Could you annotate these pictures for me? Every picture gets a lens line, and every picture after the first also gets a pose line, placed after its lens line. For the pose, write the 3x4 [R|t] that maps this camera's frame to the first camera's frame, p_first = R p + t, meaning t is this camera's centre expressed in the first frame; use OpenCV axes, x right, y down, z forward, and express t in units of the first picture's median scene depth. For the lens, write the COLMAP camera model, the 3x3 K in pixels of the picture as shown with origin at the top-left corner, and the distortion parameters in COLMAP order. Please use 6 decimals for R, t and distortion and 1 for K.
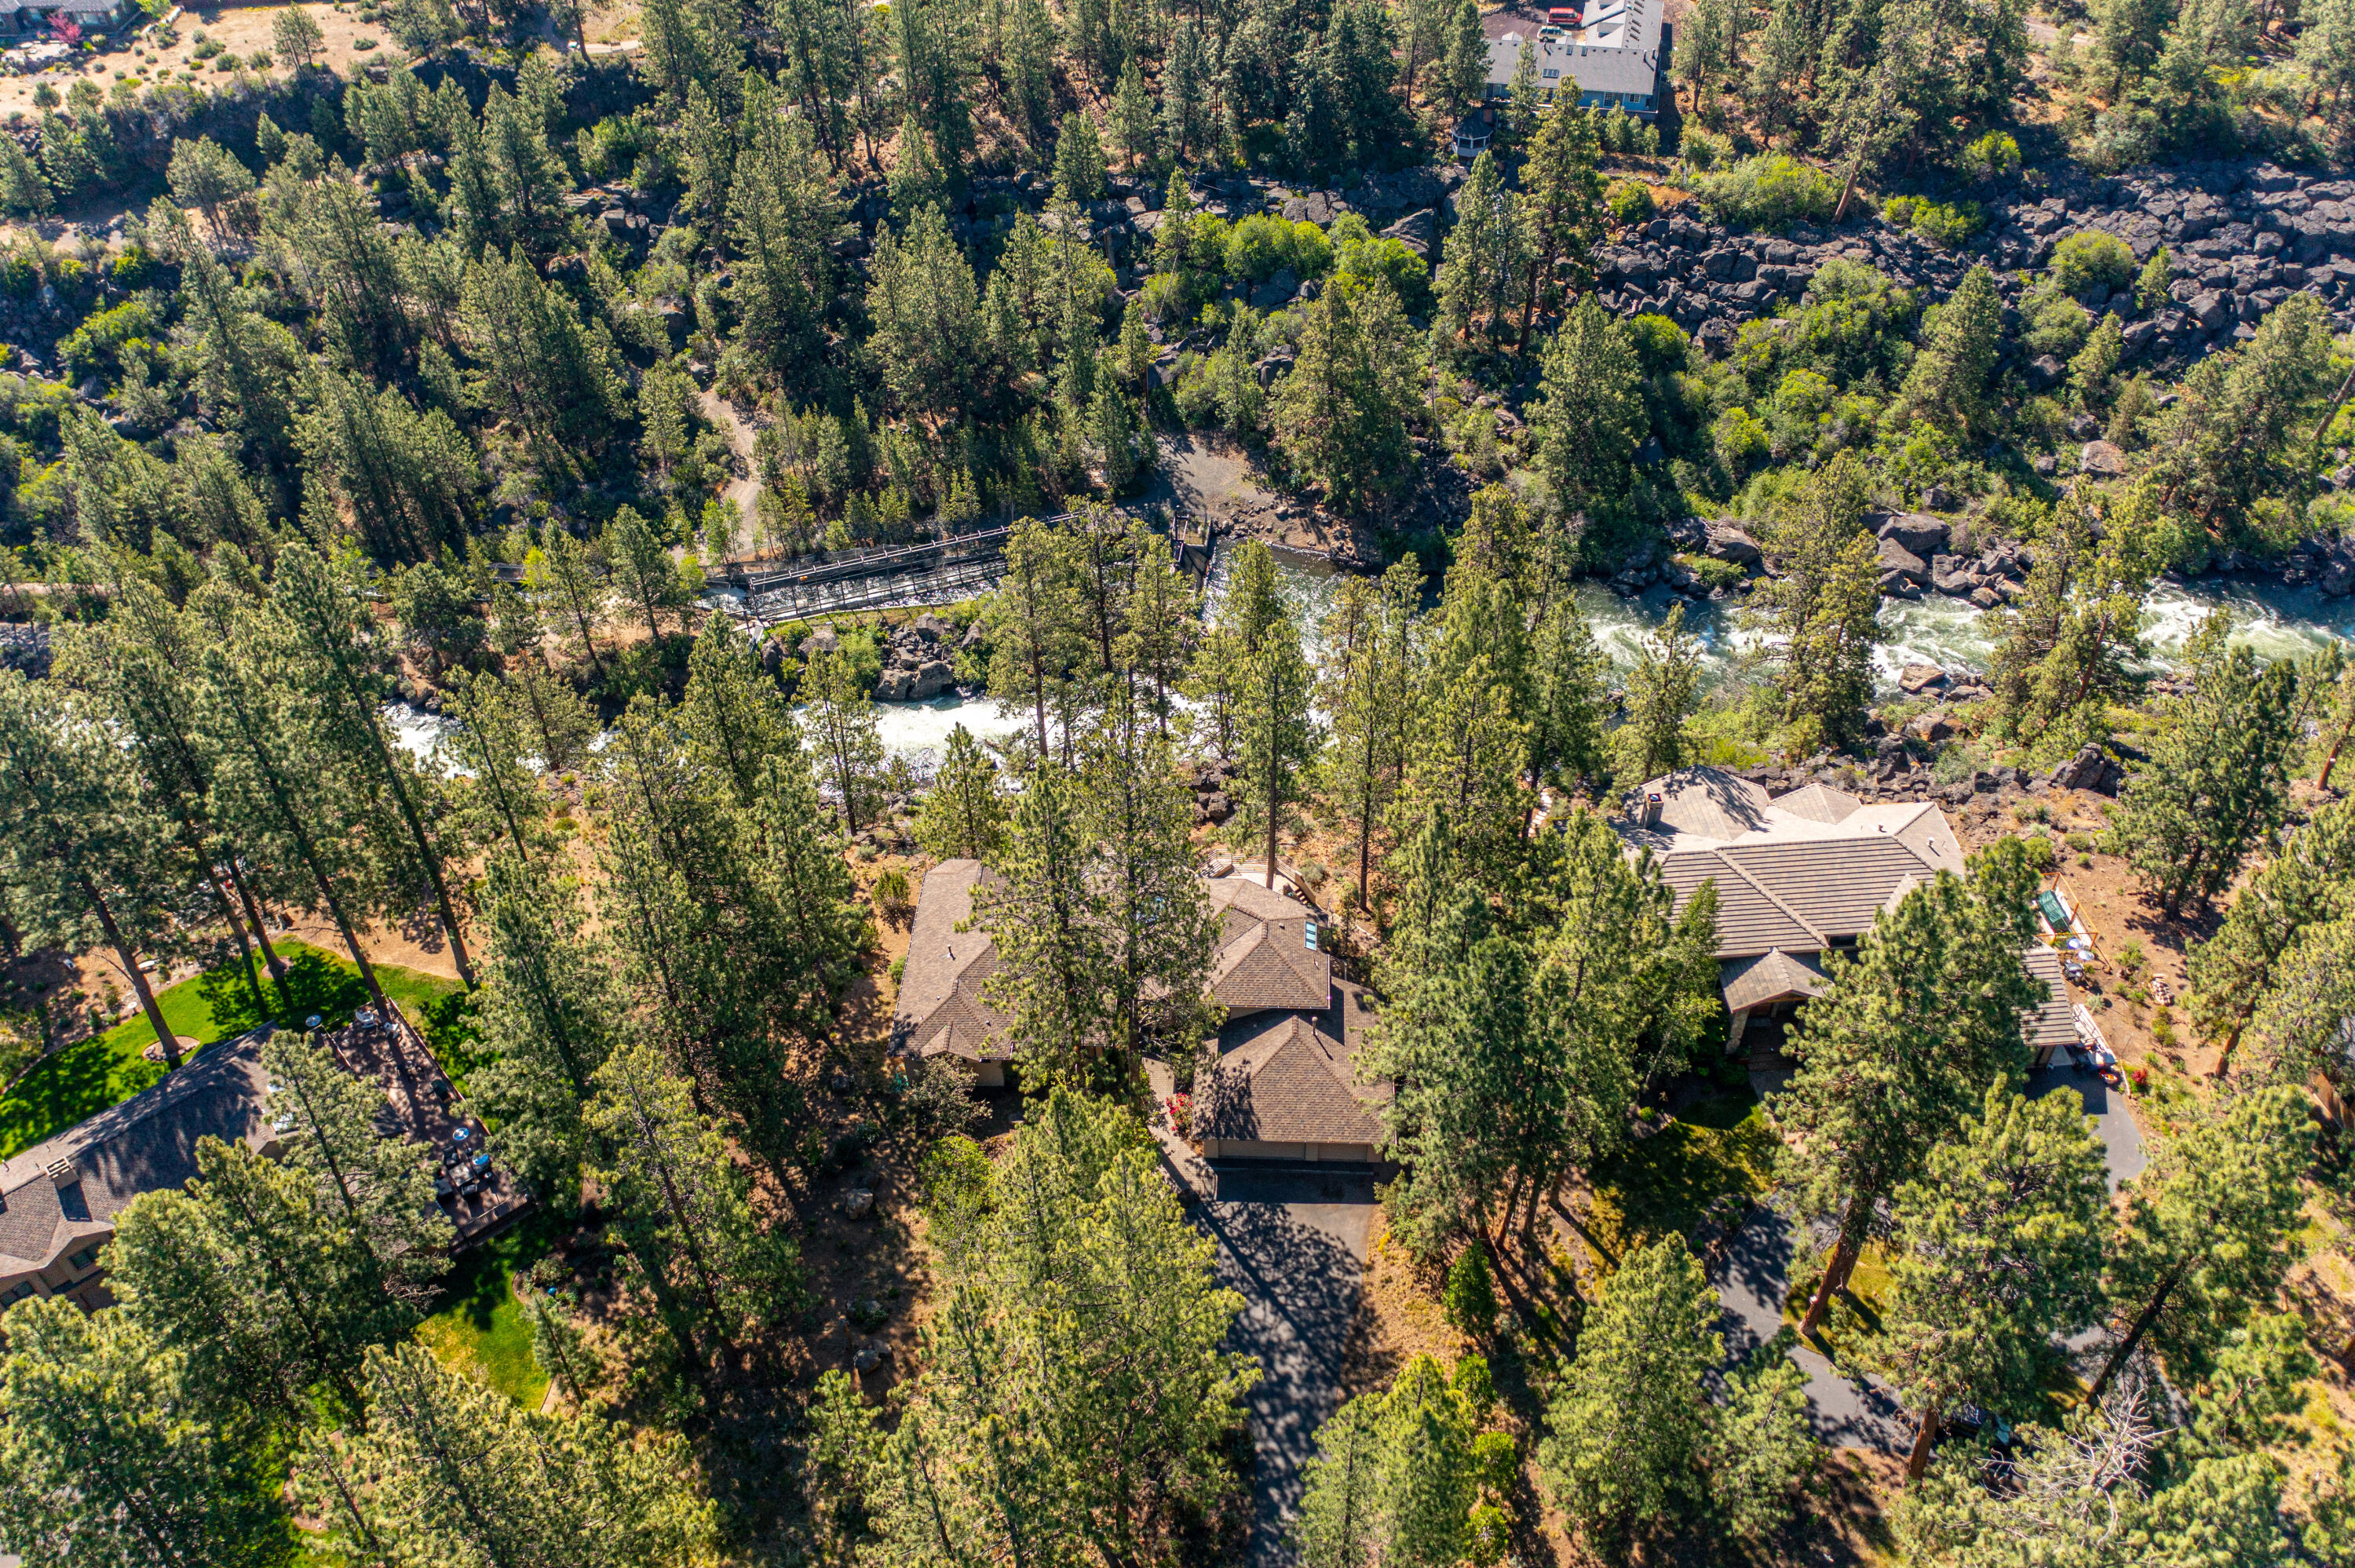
lens RADIAL K [[1876.3, 0, 1177.5], [0, 1876.3, 784.0], [0, 0, 1]] dist [0.000602, -0.000578]
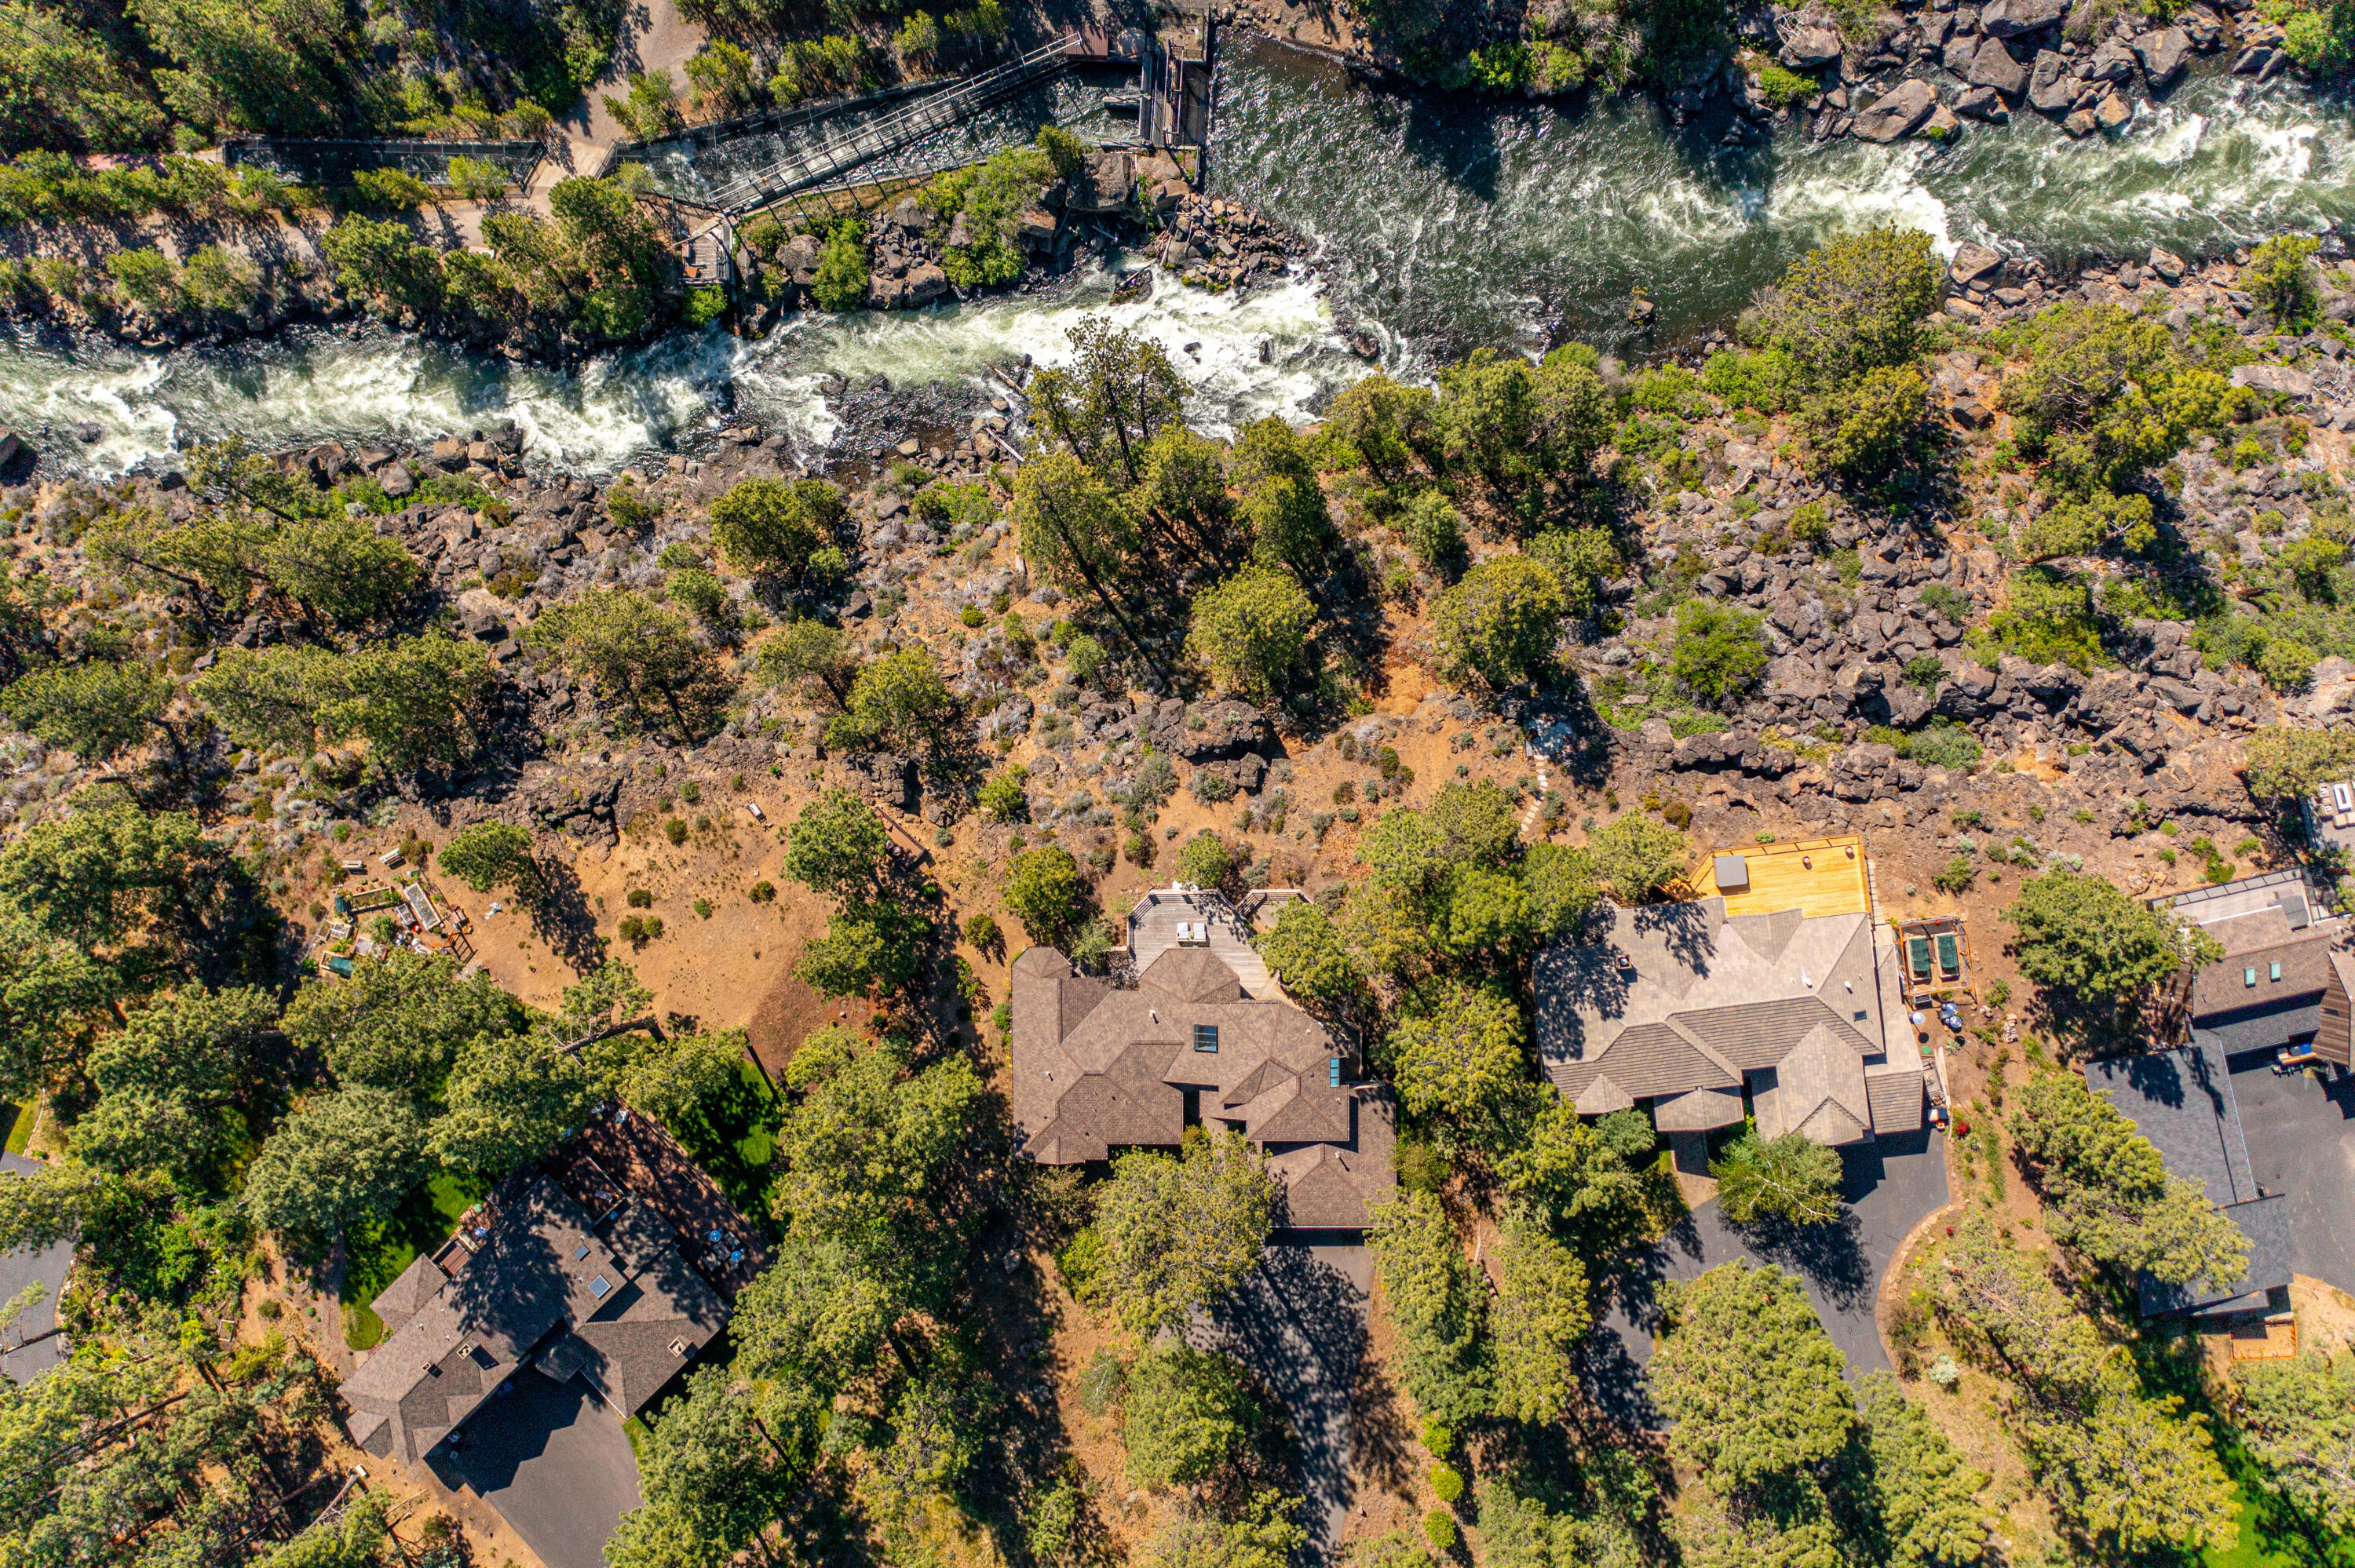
lens RADIAL K [[1876.3, 0, 1177.5], [0, 1876.3, 784.0], [0, 0, 1]] dist [0.000602, -0.000578]
pose [[0.998609, -0.049644, -0.017777, 0.001188], [0.046747, 0.677465, 0.734068, -0.485333], [-0.024398, -0.733878, 0.678843, 0.148404]]
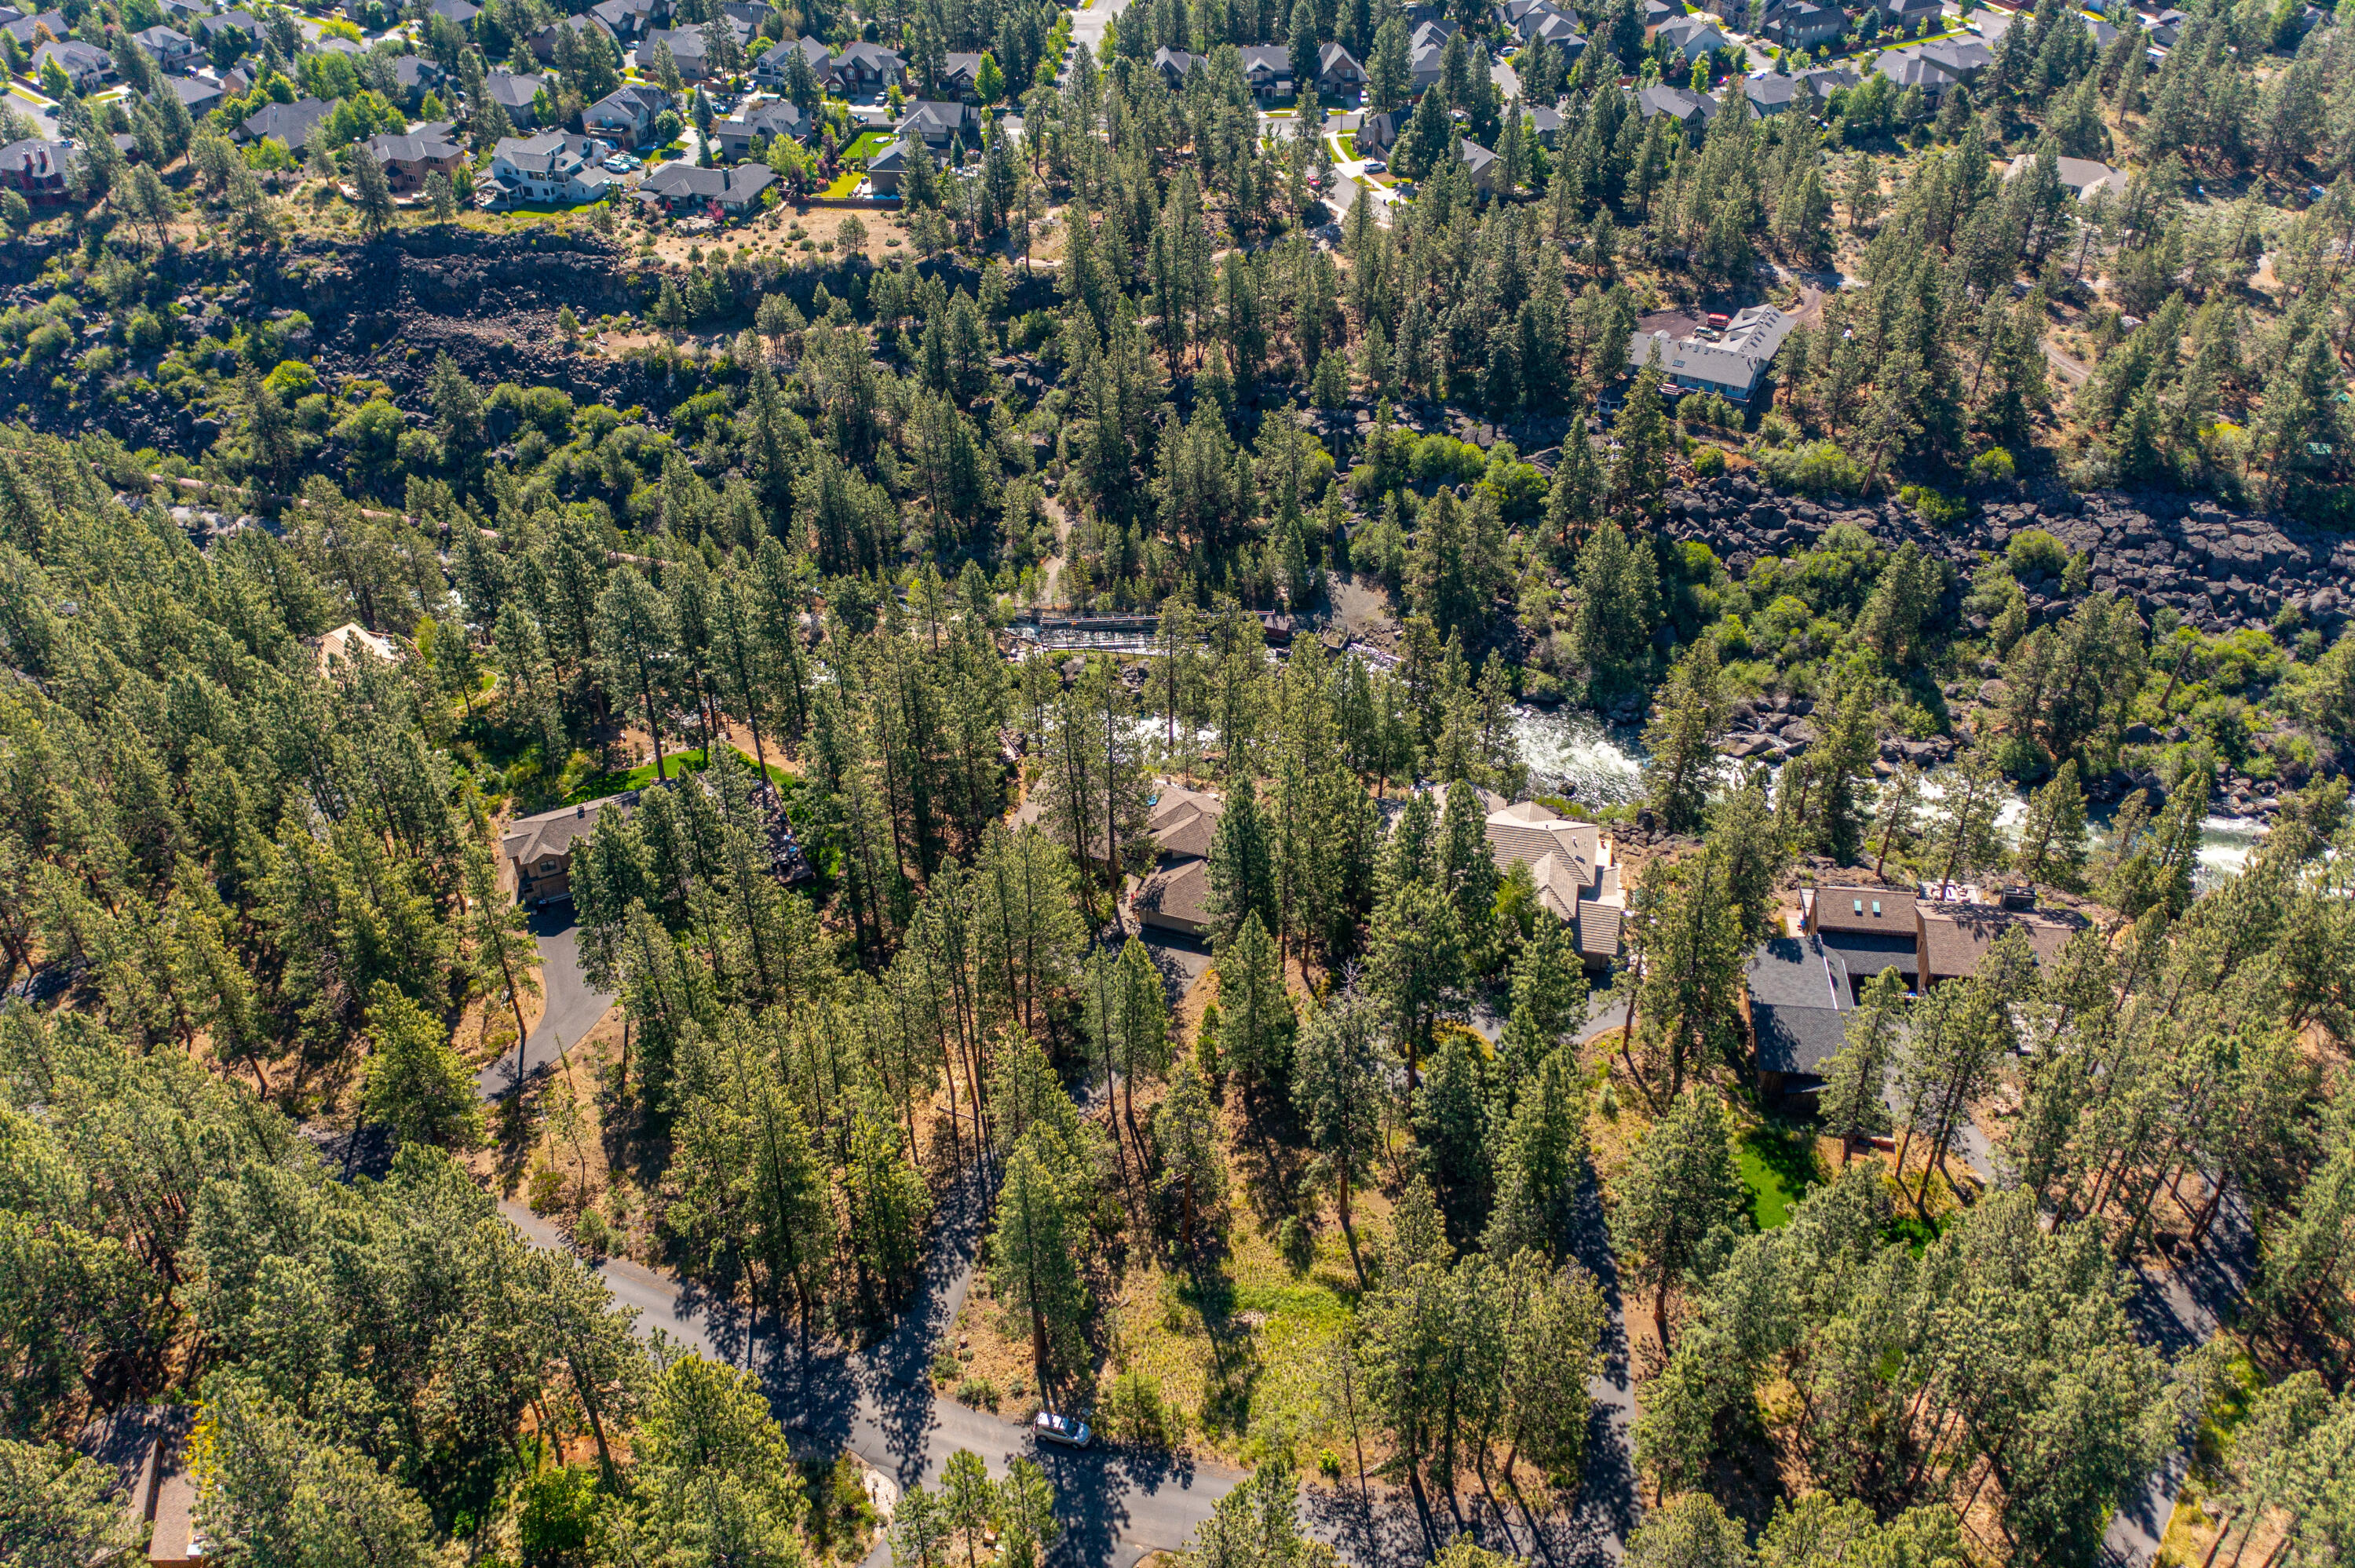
lens RADIAL K [[1876.3, 0, 1177.5], [0, 1876.3, 784.0], [0, 0, 1]] dist [0.000602, -0.000578]
pose [[0.958726, 0.177742, -0.221928, 0.222871], [-0.193811, 0.979624, -0.052680, 0.075494], [0.208043, 0.093517, 0.973639, -0.426690]]
